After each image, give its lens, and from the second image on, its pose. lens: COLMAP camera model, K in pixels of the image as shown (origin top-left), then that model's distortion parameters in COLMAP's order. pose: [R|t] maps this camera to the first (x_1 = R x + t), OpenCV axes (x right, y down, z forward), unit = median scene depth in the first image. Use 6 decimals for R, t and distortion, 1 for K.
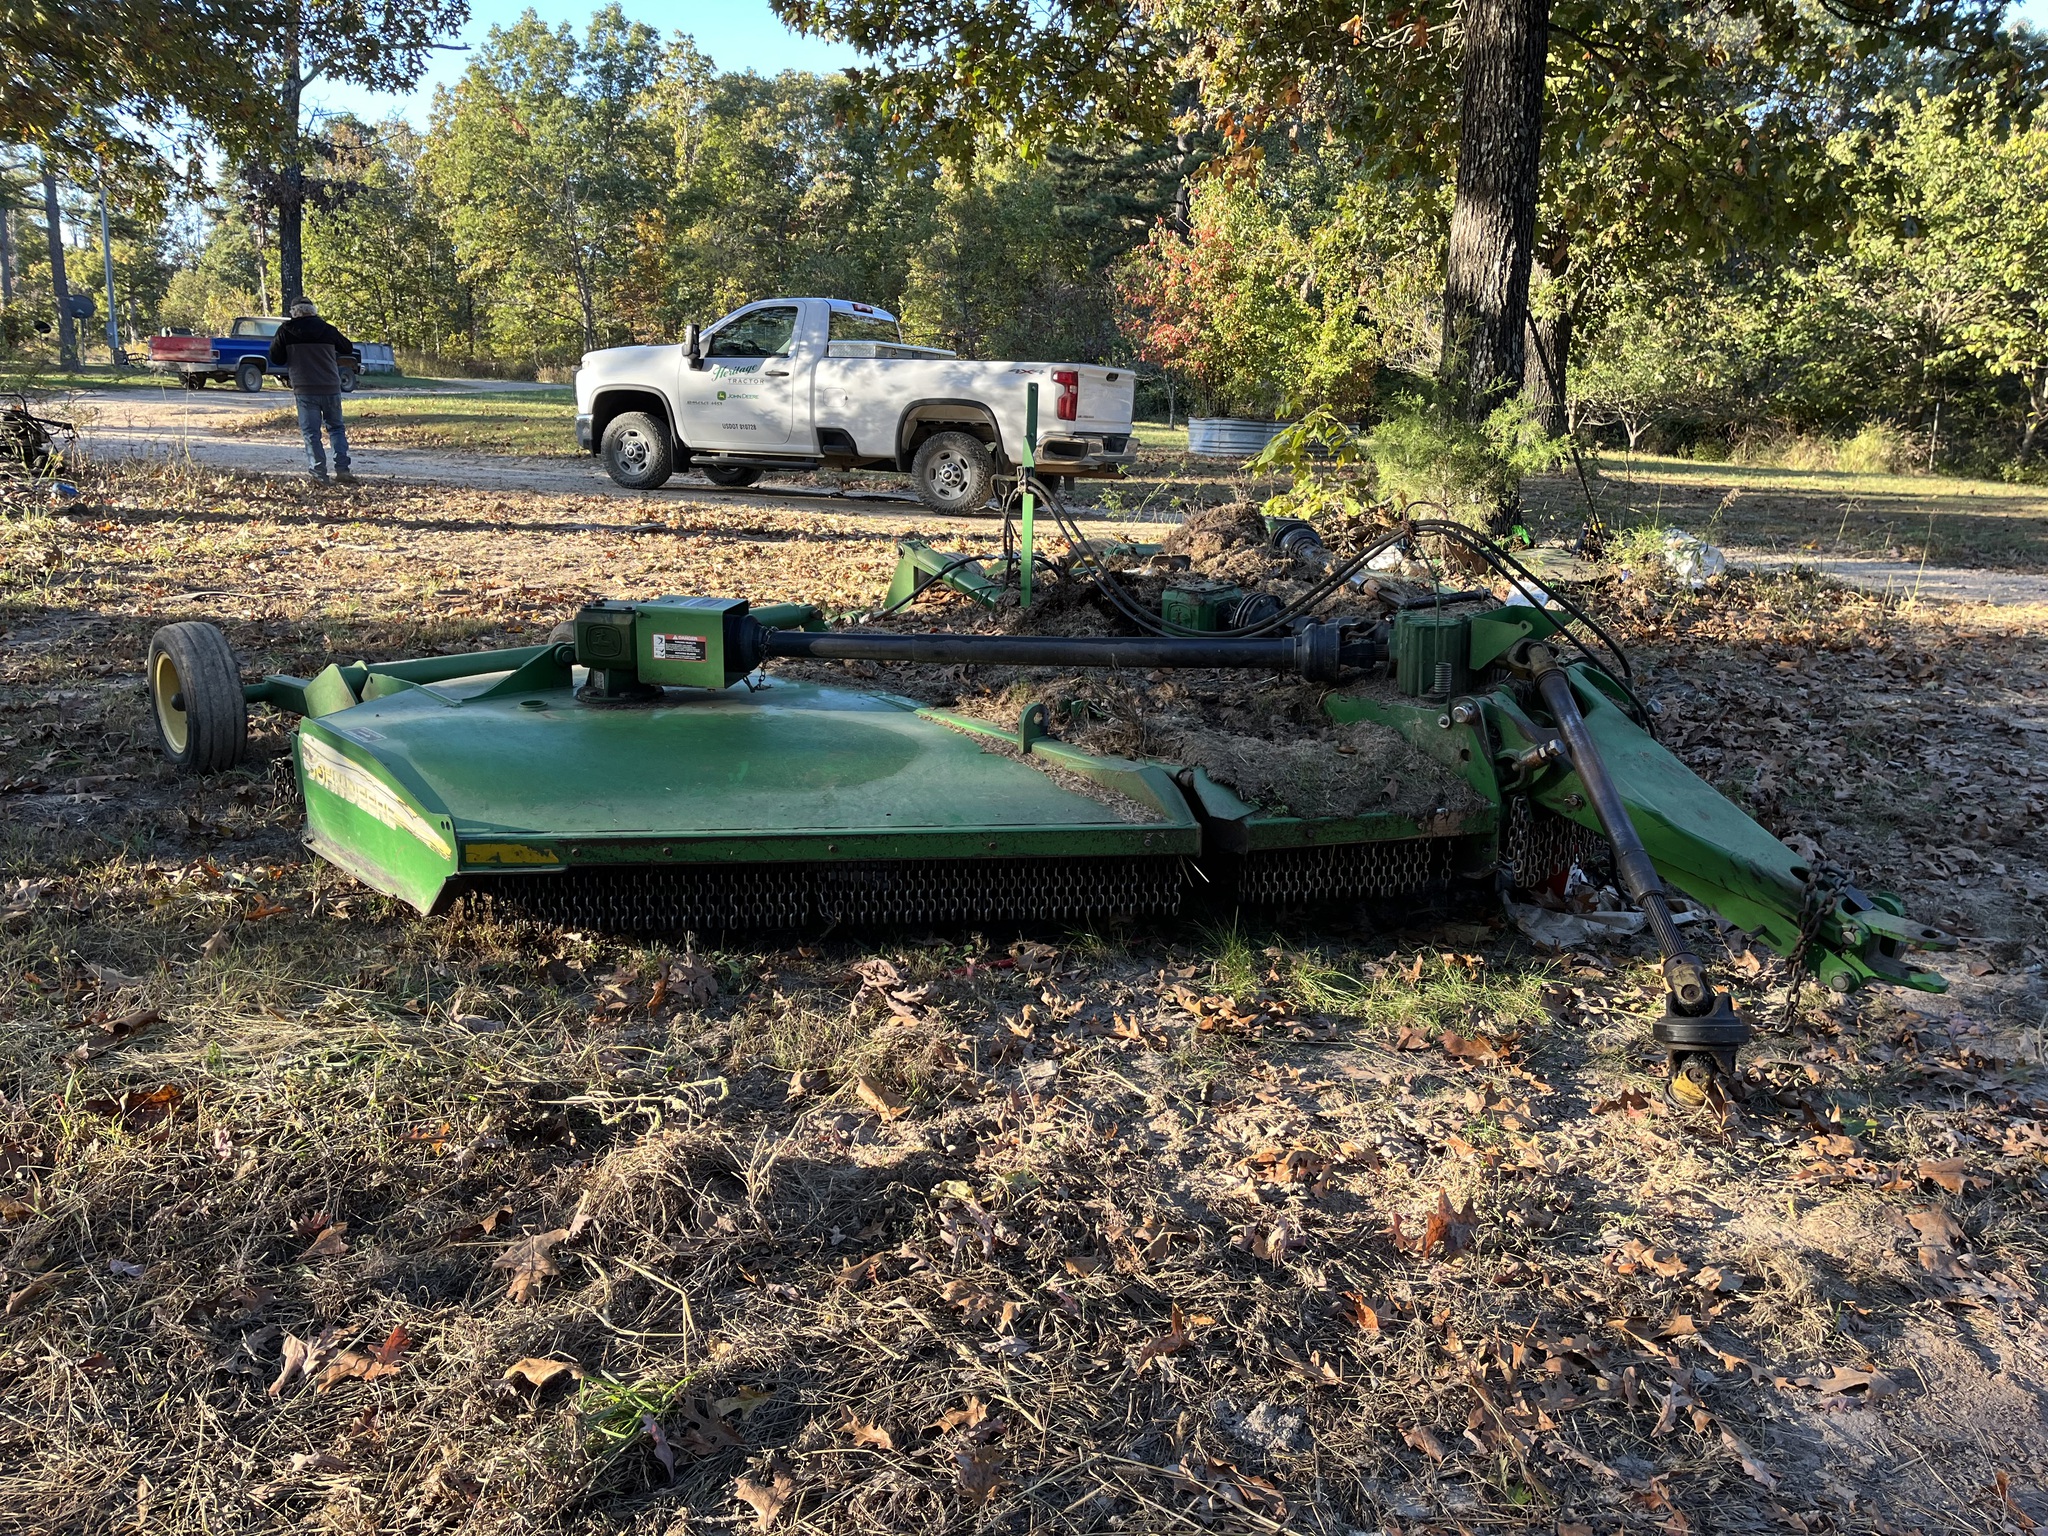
lens RADIAL K [[1562.5, 0, 1024.0], [0, 1562.5, 768.0], [0, 0, 1]] dist [0.006625, -0.000790]
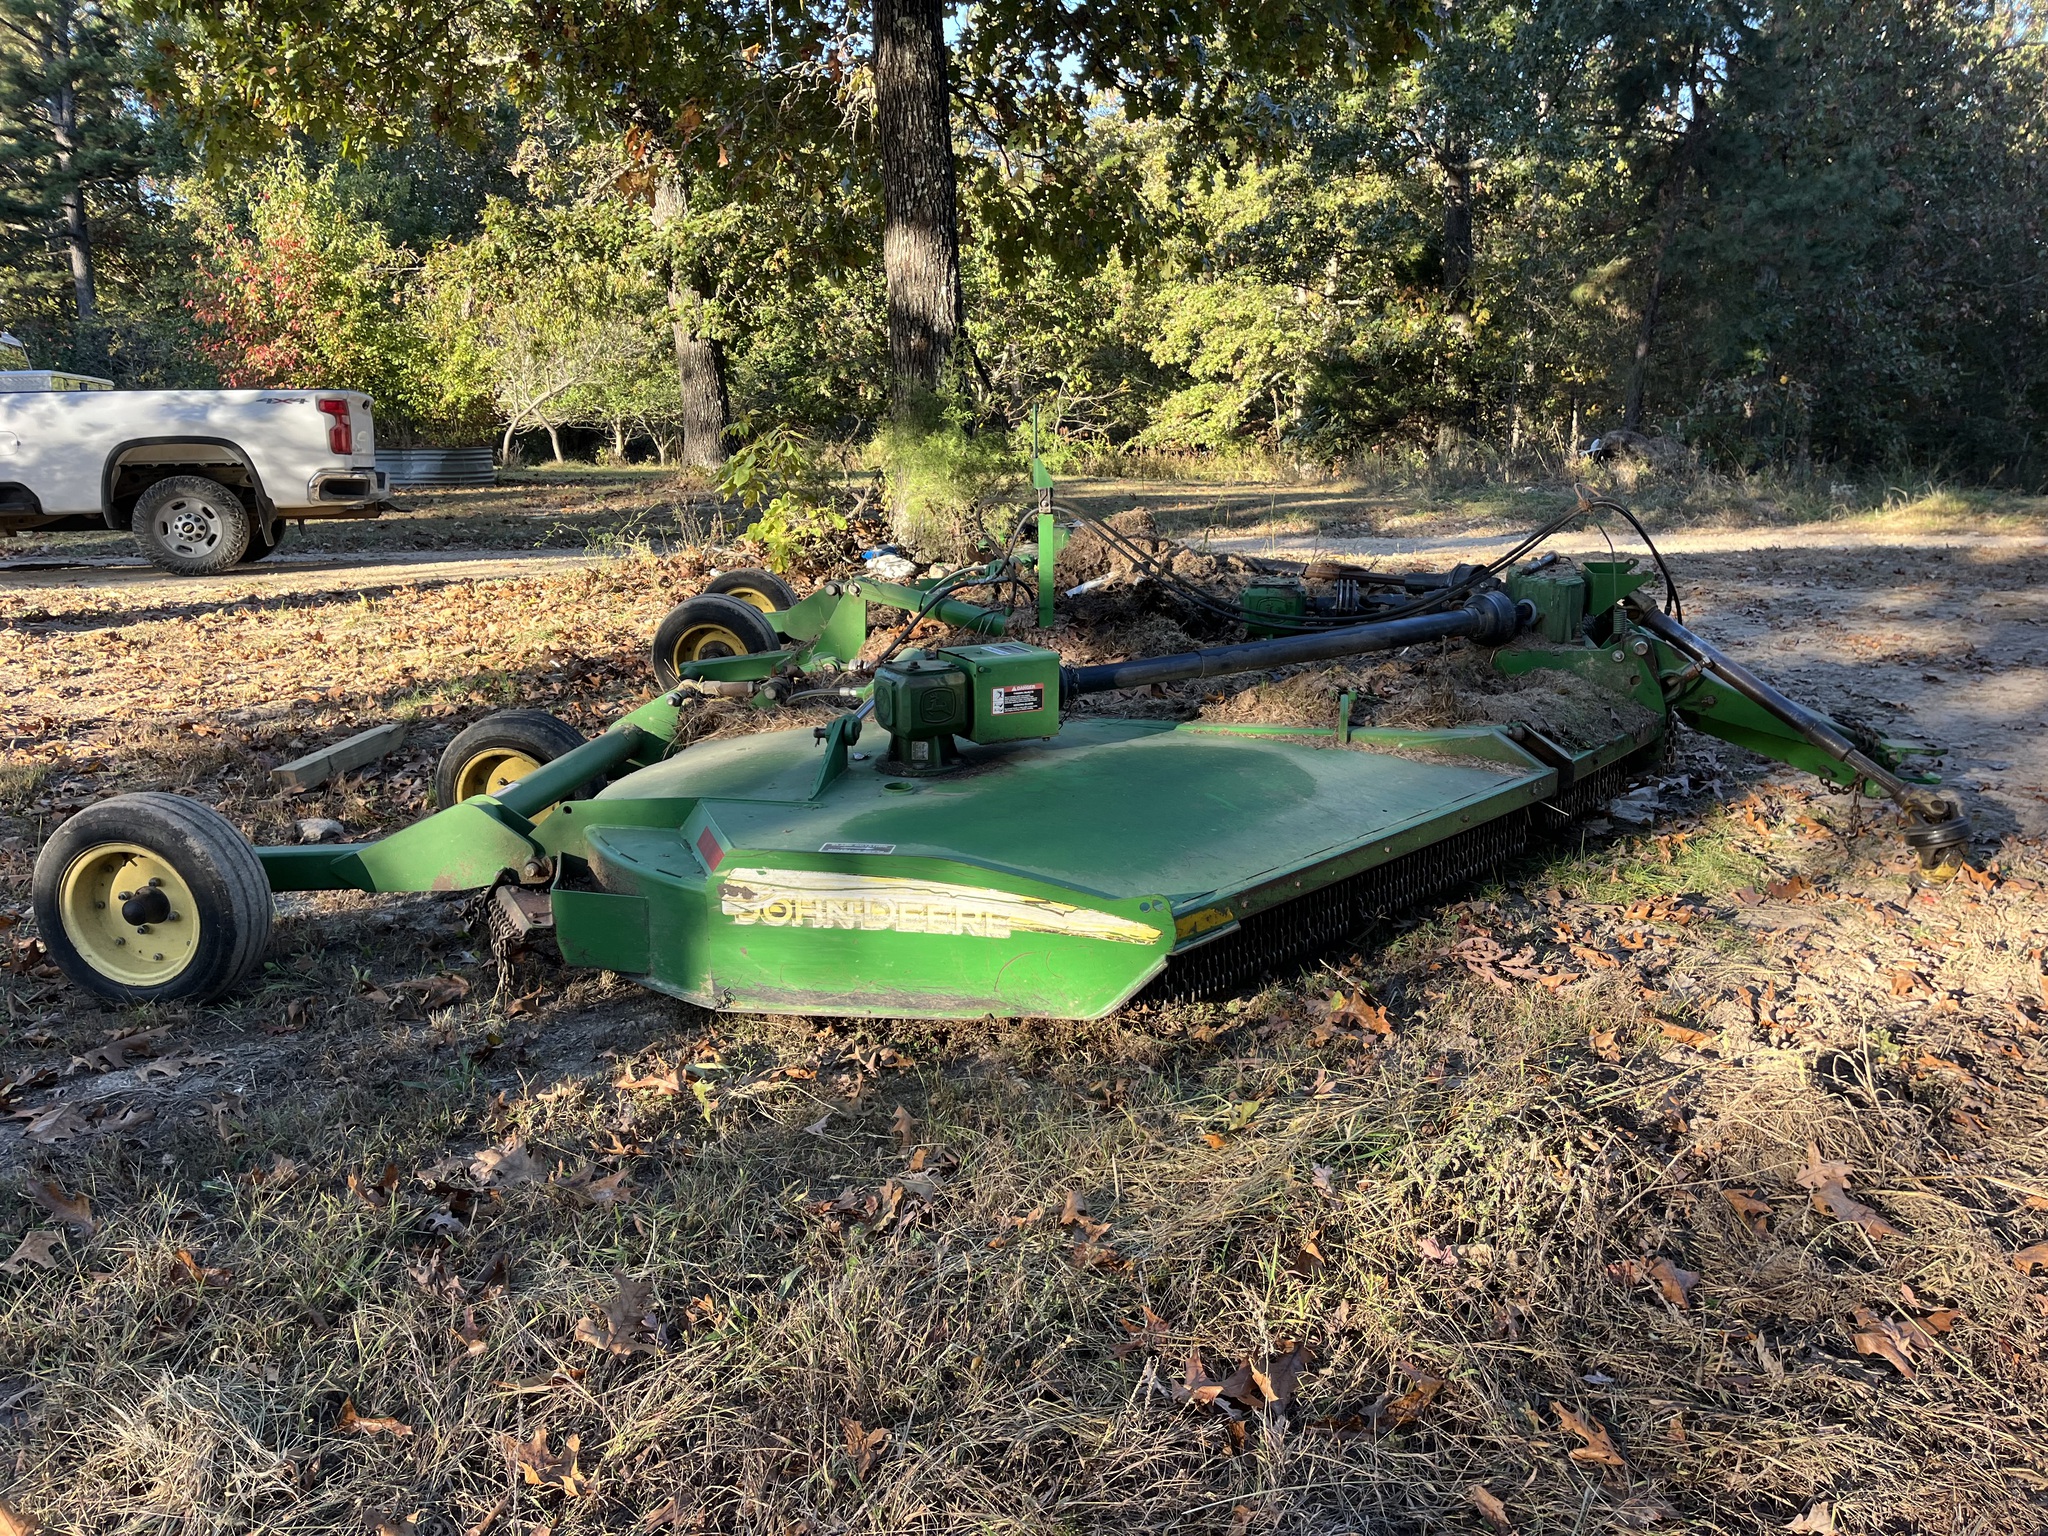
lens RADIAL K [[1562.5, 0, 1024.0], [0, 1562.5, 768.0], [0, 0, 1]] dist [0.006625, -0.000790]
pose [[0.765132, -0.175875, 0.619387, -0.238298], [0.181835, 0.981836, 0.054171, -0.025692], [-0.617664, 0.071179, 0.783214, 0.081172]]
